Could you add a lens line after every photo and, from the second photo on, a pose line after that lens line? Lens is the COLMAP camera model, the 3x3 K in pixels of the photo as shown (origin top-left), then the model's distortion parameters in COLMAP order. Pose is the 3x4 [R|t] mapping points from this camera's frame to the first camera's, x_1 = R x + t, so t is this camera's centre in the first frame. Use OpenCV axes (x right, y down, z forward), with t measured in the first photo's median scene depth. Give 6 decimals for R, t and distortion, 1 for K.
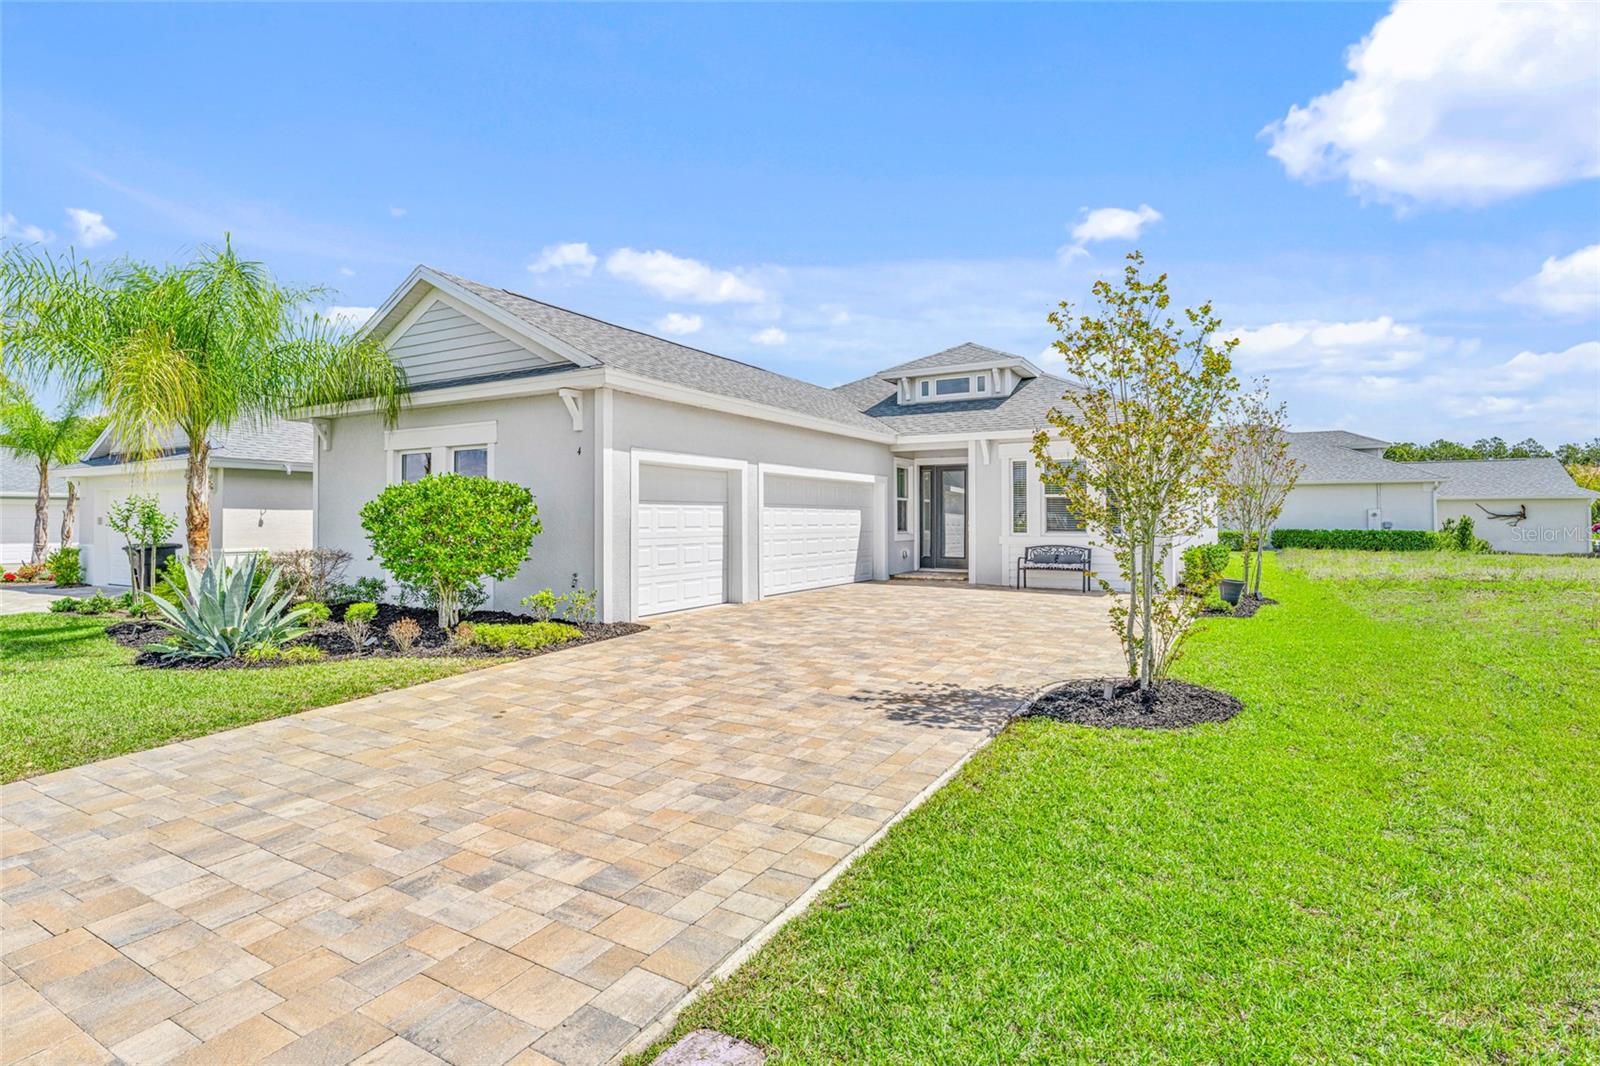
lens RADIAL K [[786.6, 0, 799.6], [0, 786.6, 521.8], [0, 0, 1]] dist [-0.000207, -0.000153]
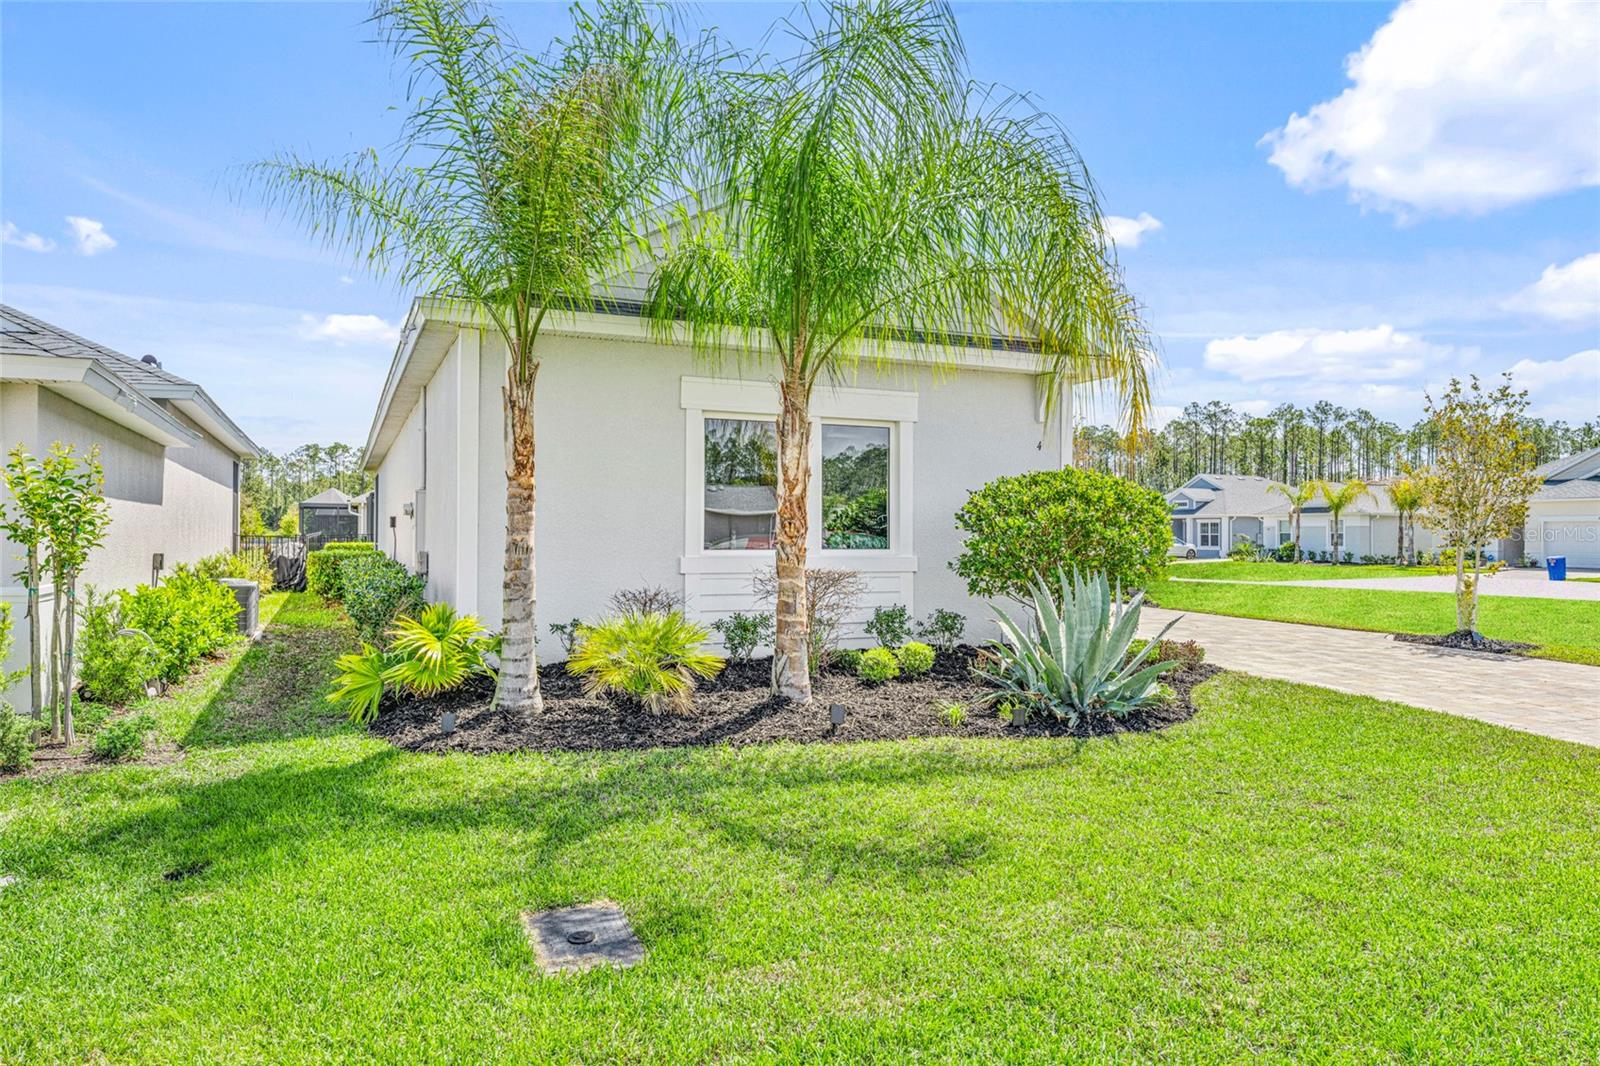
lens RADIAL K [[1040.2, 0, 800.0], [0, 1040.2, 533.0], [0, 0, 1]] dist [-0.002114, 0.000365]
pose [[0.590472, 0.003553, 0.807050, -1.088727], [-0.003980, 0.999991, -0.001491, 0.006926], [-0.807048, -0.002332, 0.590481, 0.434066]]
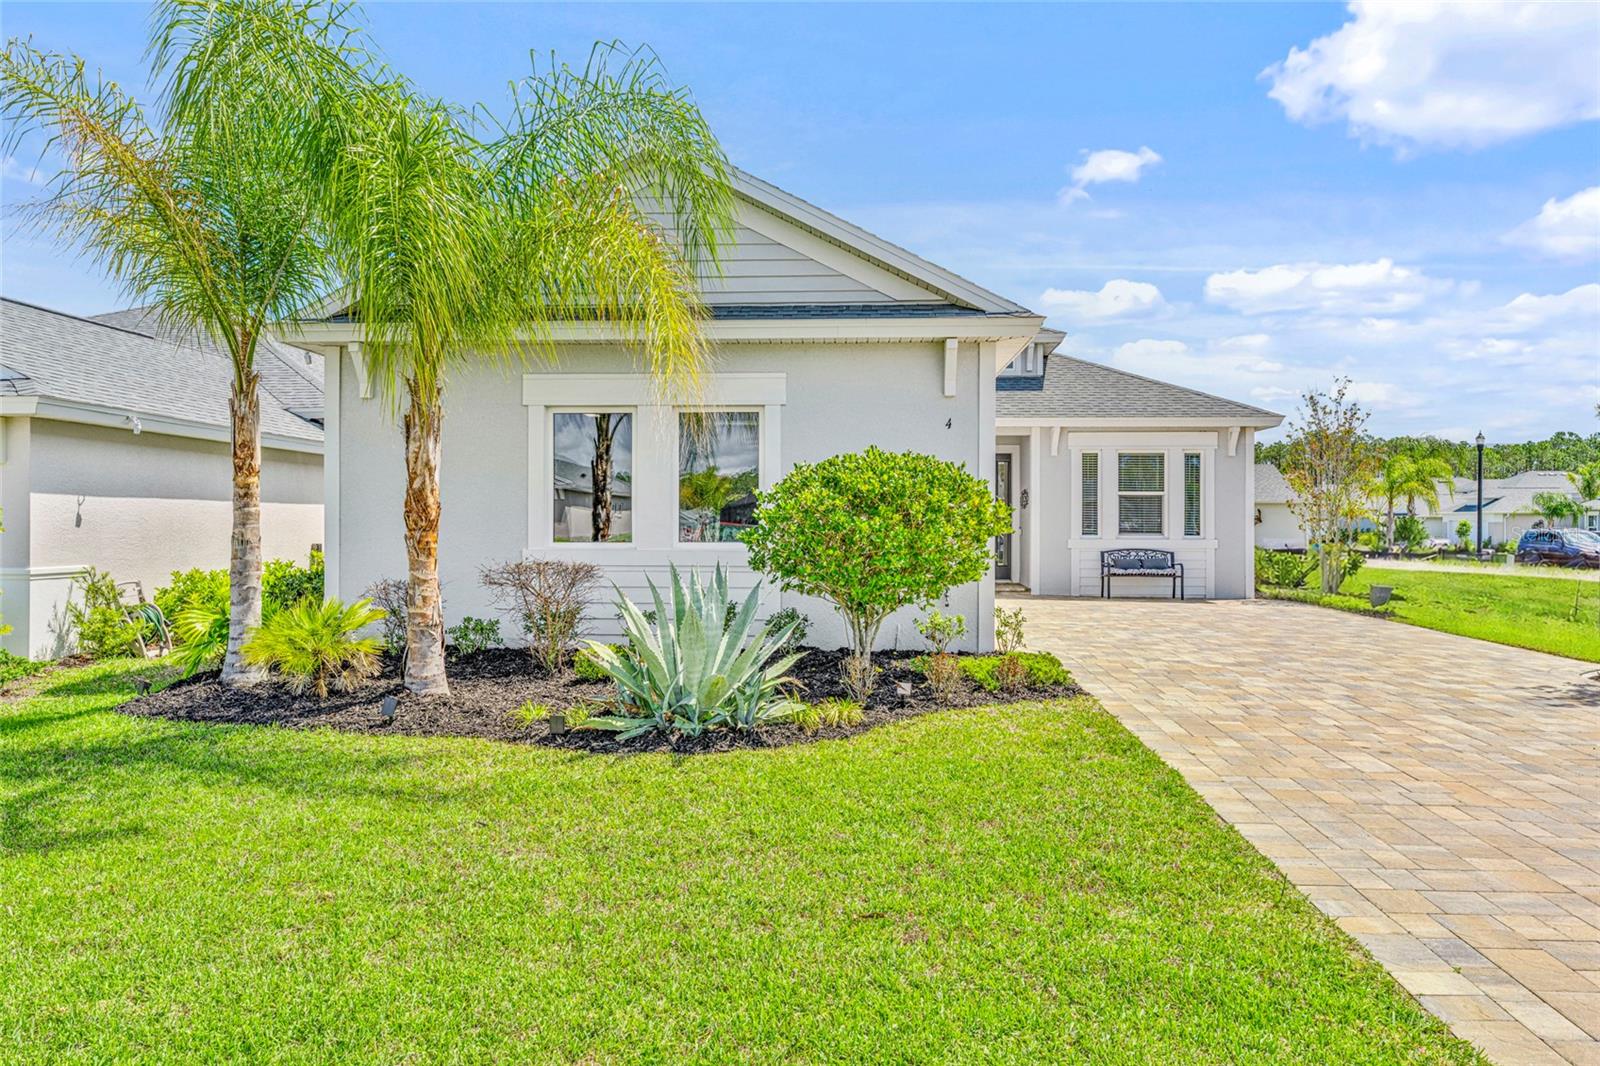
lens RADIAL K [[1040.2, 0, 800.0], [0, 1040.2, 533.0], [0, 0, 1]] dist [-0.002114, 0.000365]
pose [[0.890930, -0.001995, 0.454137, -0.685906], [-0.000882, 0.999981, 0.006123, 0.006422], [-0.454140, -0.005855, 0.890911, 0.150710]]
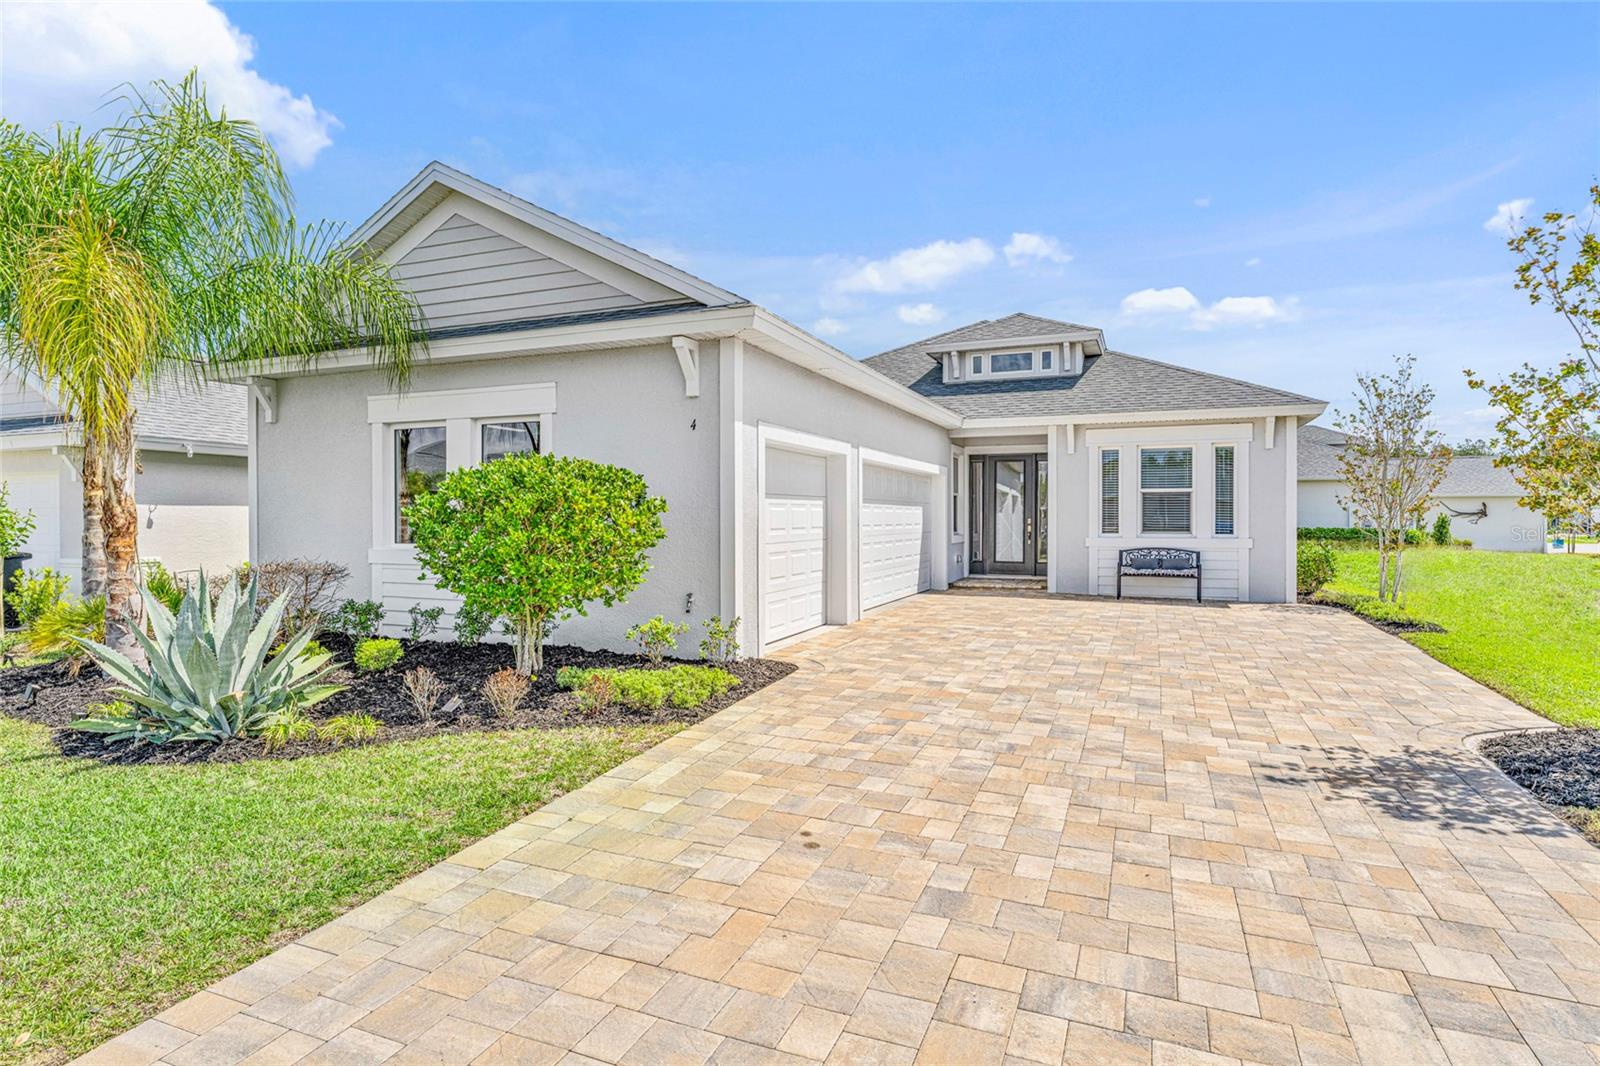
lens RADIAL K [[841.1, 0, 800.0], [0, 841.1, 533.0], [0, 0, 1]] dist [-0.000053, 0.000413]
pose [[0.990973, -0.003256, 0.134021, -0.230857], [0.001158, 0.999876, 0.015730, -0.001668], [-0.134055, -0.015432, 0.990854, 0.174019]]
